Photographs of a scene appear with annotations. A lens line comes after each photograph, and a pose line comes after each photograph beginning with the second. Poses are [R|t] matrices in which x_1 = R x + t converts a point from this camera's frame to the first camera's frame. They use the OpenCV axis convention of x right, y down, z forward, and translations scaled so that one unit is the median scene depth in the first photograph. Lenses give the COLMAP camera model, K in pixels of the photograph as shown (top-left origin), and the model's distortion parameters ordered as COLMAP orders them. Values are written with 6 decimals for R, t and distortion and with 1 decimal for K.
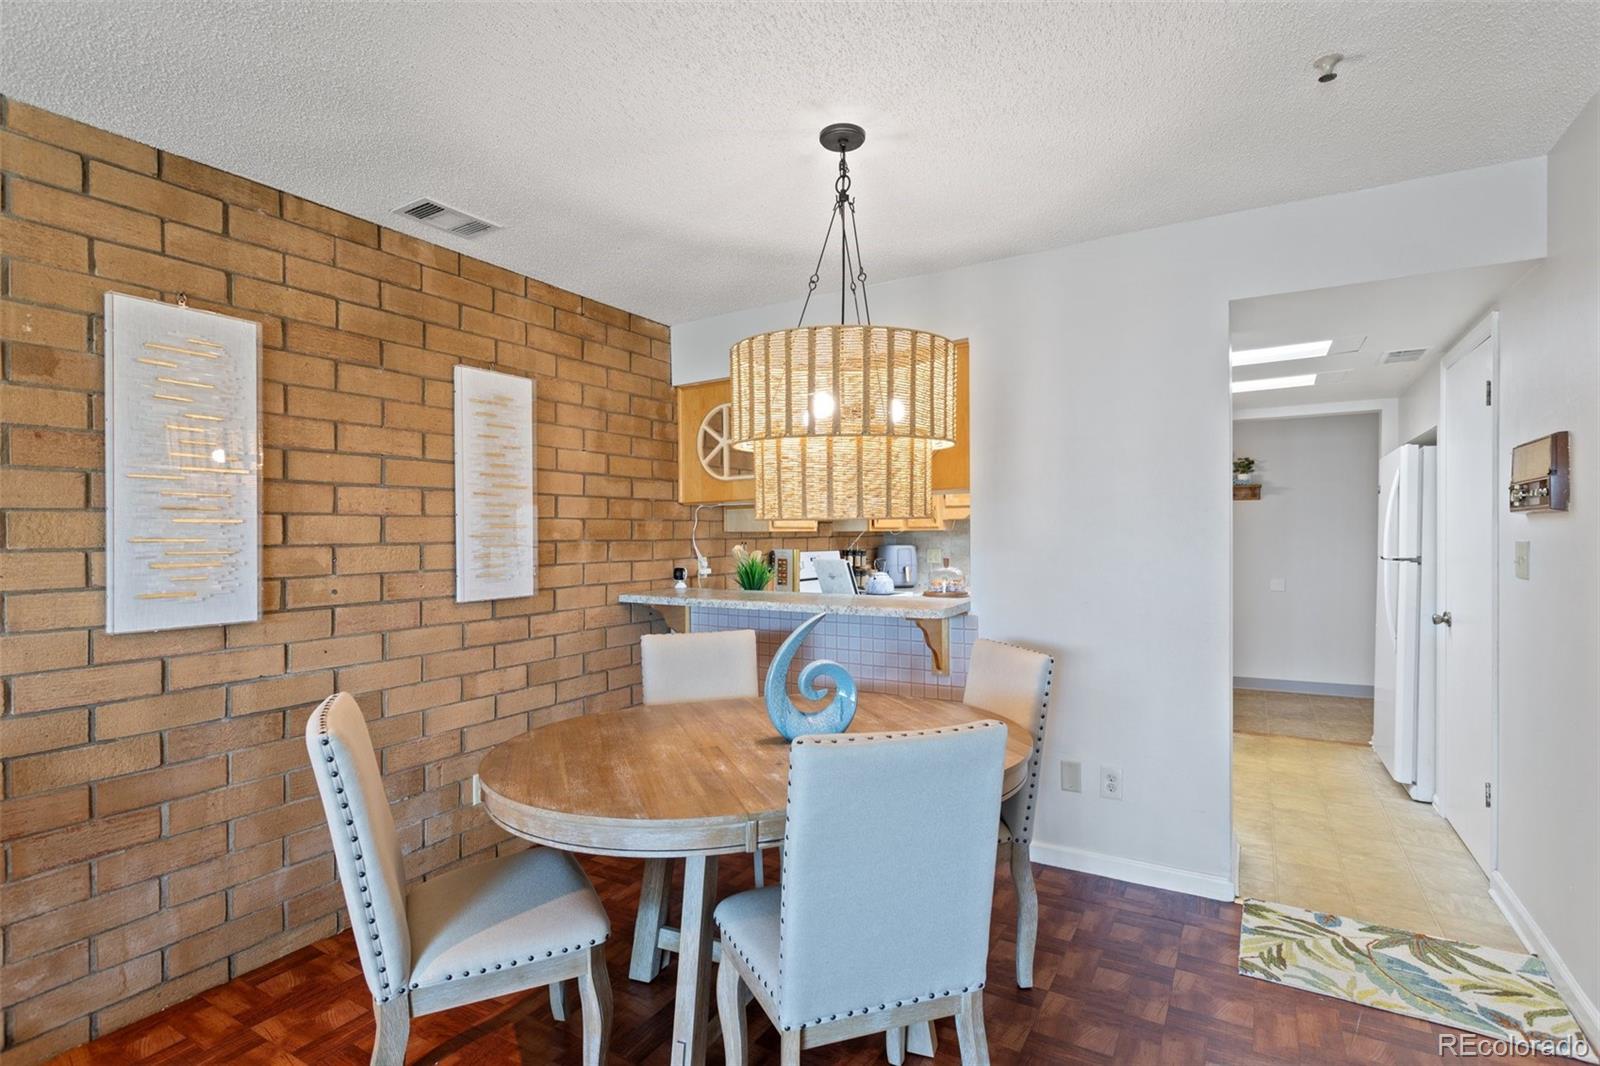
lens RADIAL K [[766.7, 0, 807.2], [0, 766.7, 535.6], [0, 0, 1]] dist [-0.003219, 0.000000]
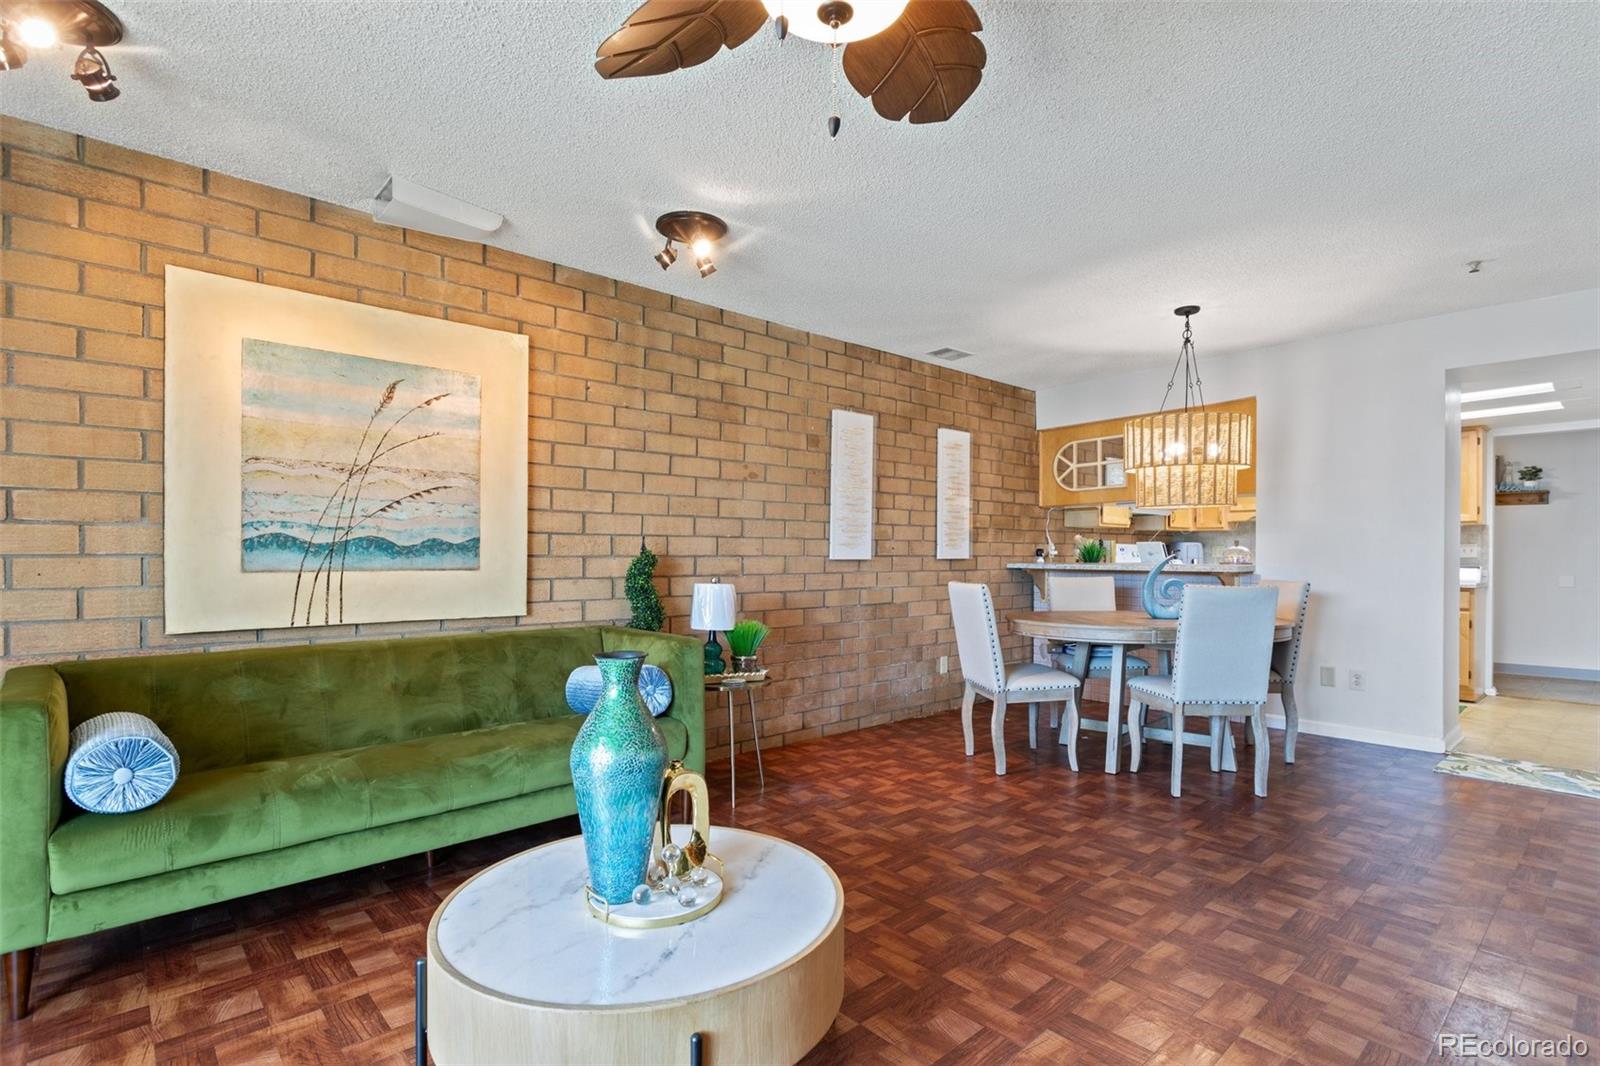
lens RADIAL K [[774.4, 0, 805.1], [0, 774.4, 556.5], [0, 0, 1]] dist [-0.001731, 0.001607]
pose [[0.953723, 0.010391, -0.300507, -0.187215], [-0.010096, 0.999946, 0.002535, 0.073149], [0.300517, 0.000616, 0.953776, -0.773323]]
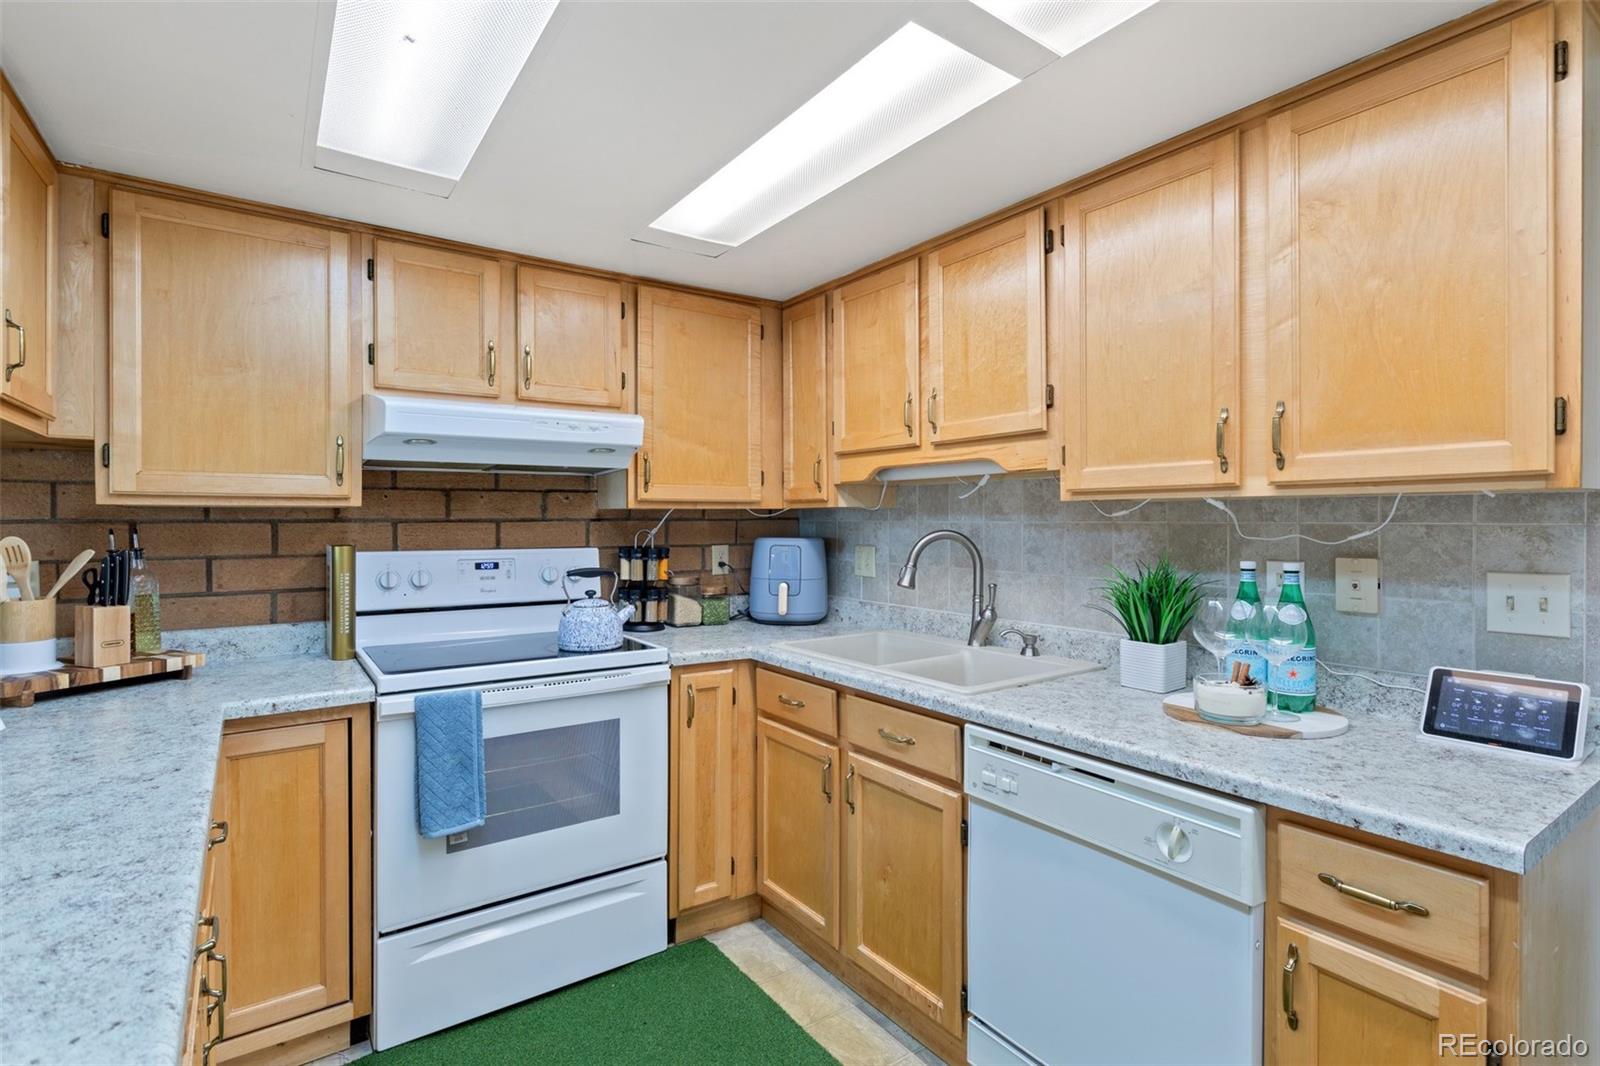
lens RADIAL K [[763.7, 0, 804.2], [0, 763.7, 522.3], [0, 0, 1]] dist [-0.001477, 0.000170]
pose [[0.908895, 0.007646, -0.416956, 0.634246], [-0.006105, 0.999969, 0.005029, -0.000661], [0.416981, -0.002025, 0.908913, 1.044246]]
